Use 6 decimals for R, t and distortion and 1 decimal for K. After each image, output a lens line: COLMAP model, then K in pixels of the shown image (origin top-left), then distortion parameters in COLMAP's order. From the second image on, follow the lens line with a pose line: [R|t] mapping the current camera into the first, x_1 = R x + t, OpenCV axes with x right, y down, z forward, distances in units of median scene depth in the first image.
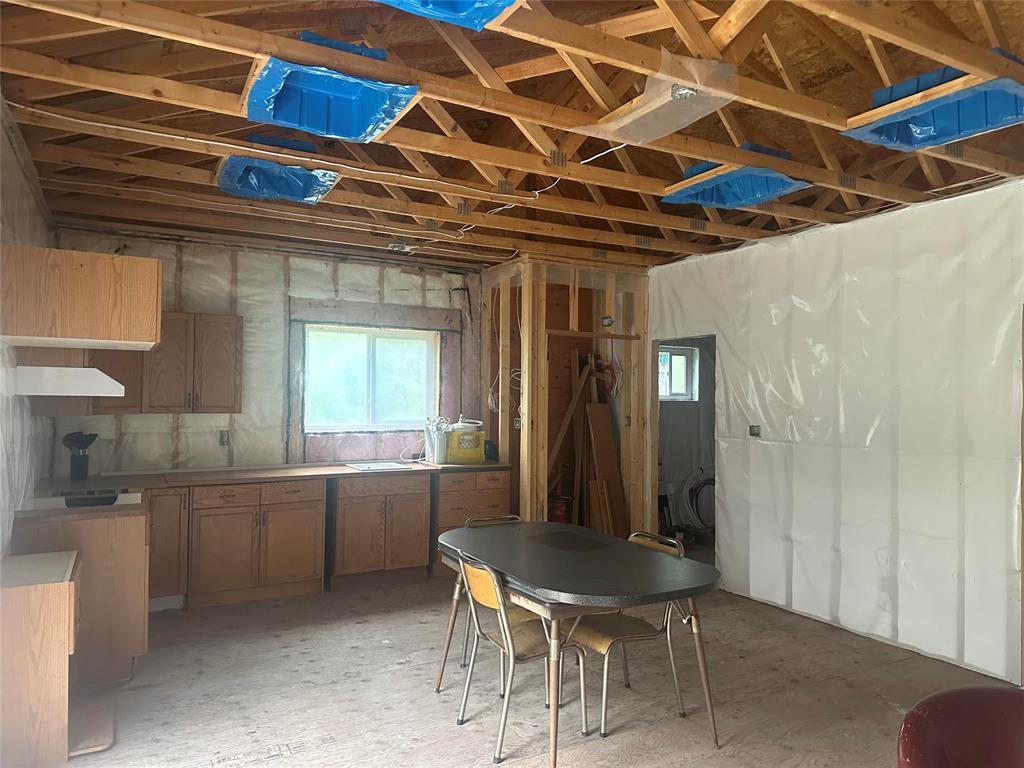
lens RADIAL K [[715.2, 0, 522.9], [0, 715.2, 383.4], [0, 0, 1]] dist [0.073079, -0.096119]
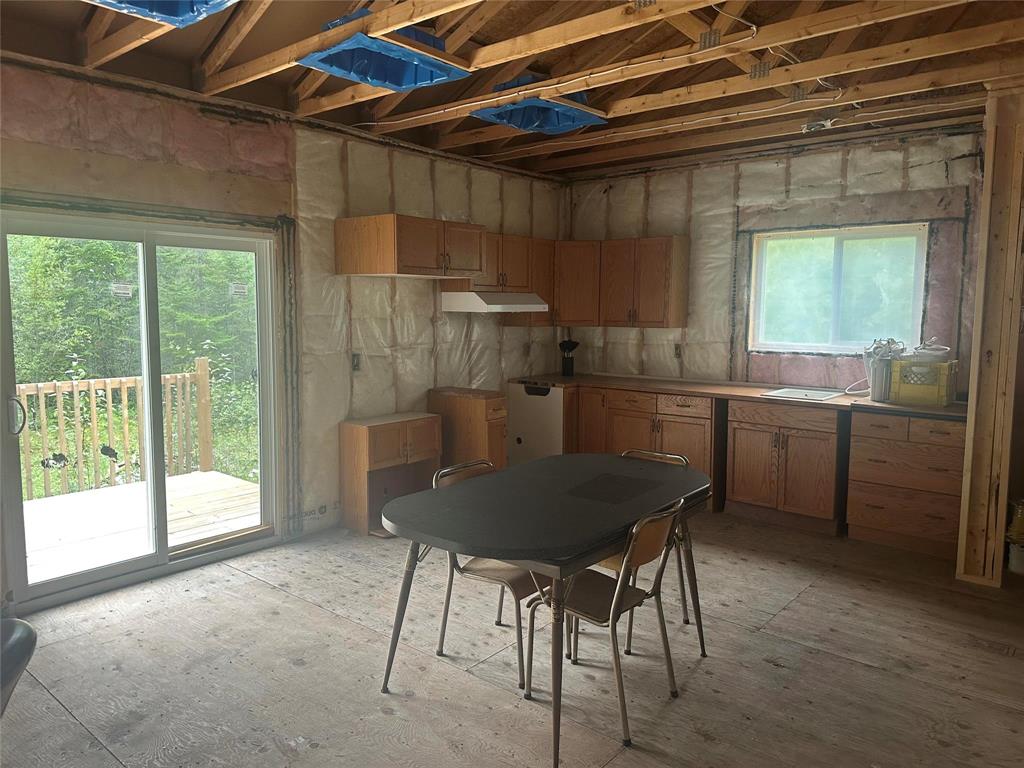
lens RADIAL K [[715.2, 0, 509.8], [0, 715.2, 379.4], [0, 0, 1]] dist [0.073079, -0.096119]
pose [[0.349023, 0.086547, -0.933109, 0.512968], [0.015315, 0.995066, 0.098022, 0.008863], [0.936989, -0.048502, 0.345976, 0.399279]]
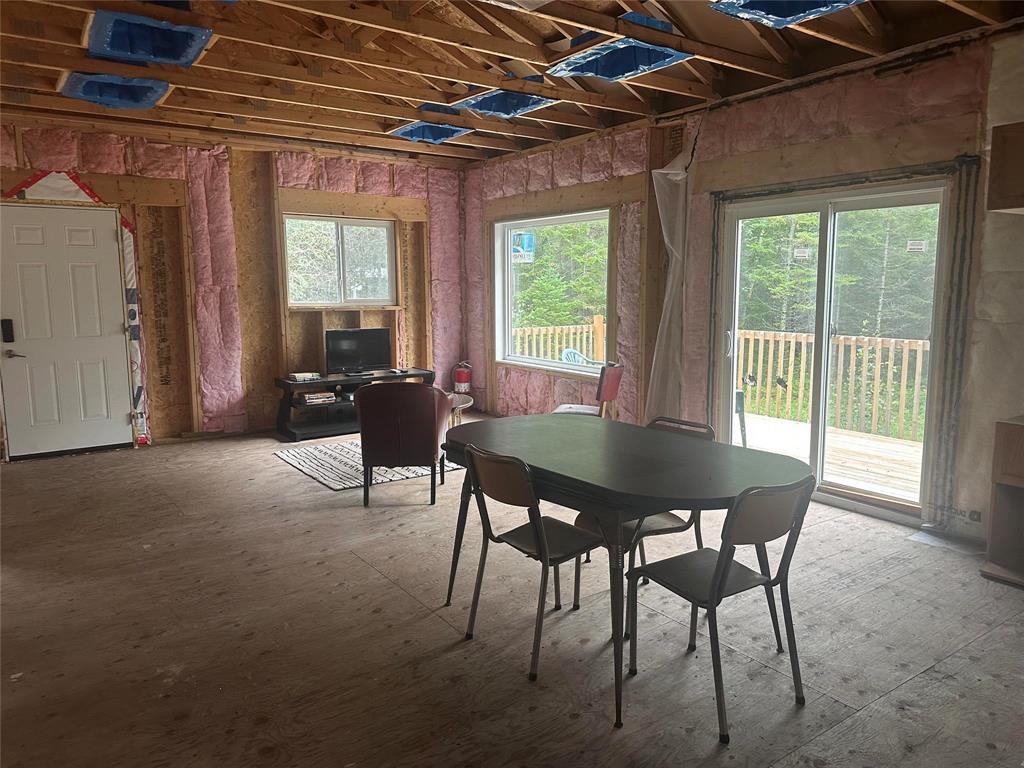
lens RADIAL K [[715.2, 0, 511.4], [0, 715.2, 381.3], [0, 0, 1]] dist [0.073079, -0.096119]
pose [[-0.994350, 0.008905, -0.105776, 0.158717], [-0.003181, 0.993527, 0.113549, 0.039180], [0.106102, 0.113244, -0.987886, 1.110250]]
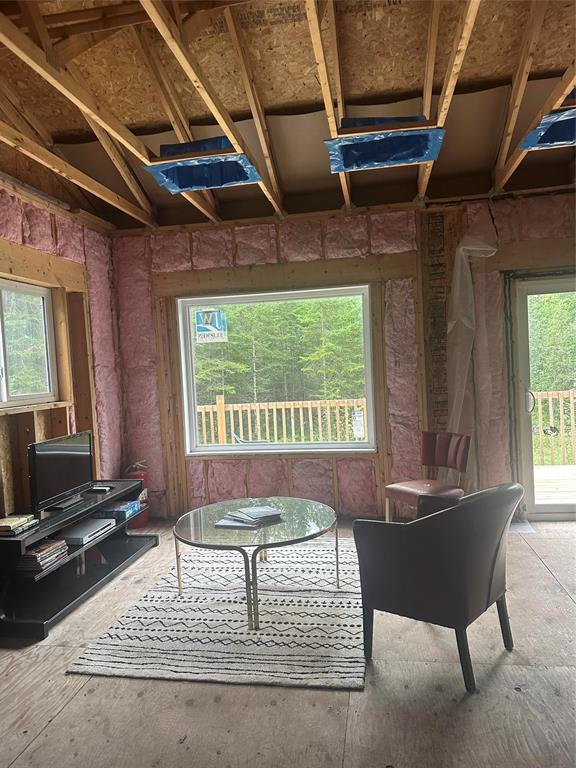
lens RADIAL K [[536.4, 0, 288.5], [0, 536.4, 388.6], [0, 0, 1]] dist [0.073079, -0.096119]
pose [[-0.629879, 0.056042, -0.774669, 0.624251], [0.062274, 0.997826, 0.021551, 0.037394], [0.774193, -0.034668, -0.632000, 0.444868]]
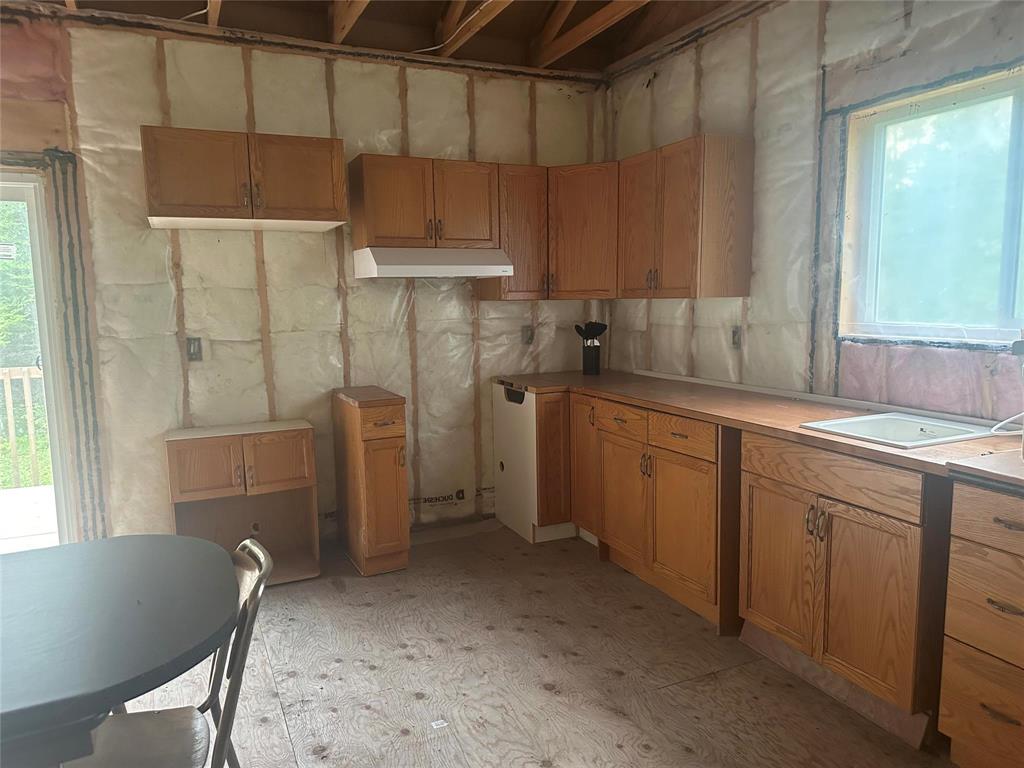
lens RADIAL K [[715.2, 0, 508.1], [0, 715.2, 388.9], [0, 0, 1]] dist [0.073079, -0.096119]
pose [[-0.079724, 0.121549, -0.989379, 0.239903], [0.032349, 0.992330, 0.119305, 0.038870], [0.996292, -0.022494, -0.083044, 0.867675]]
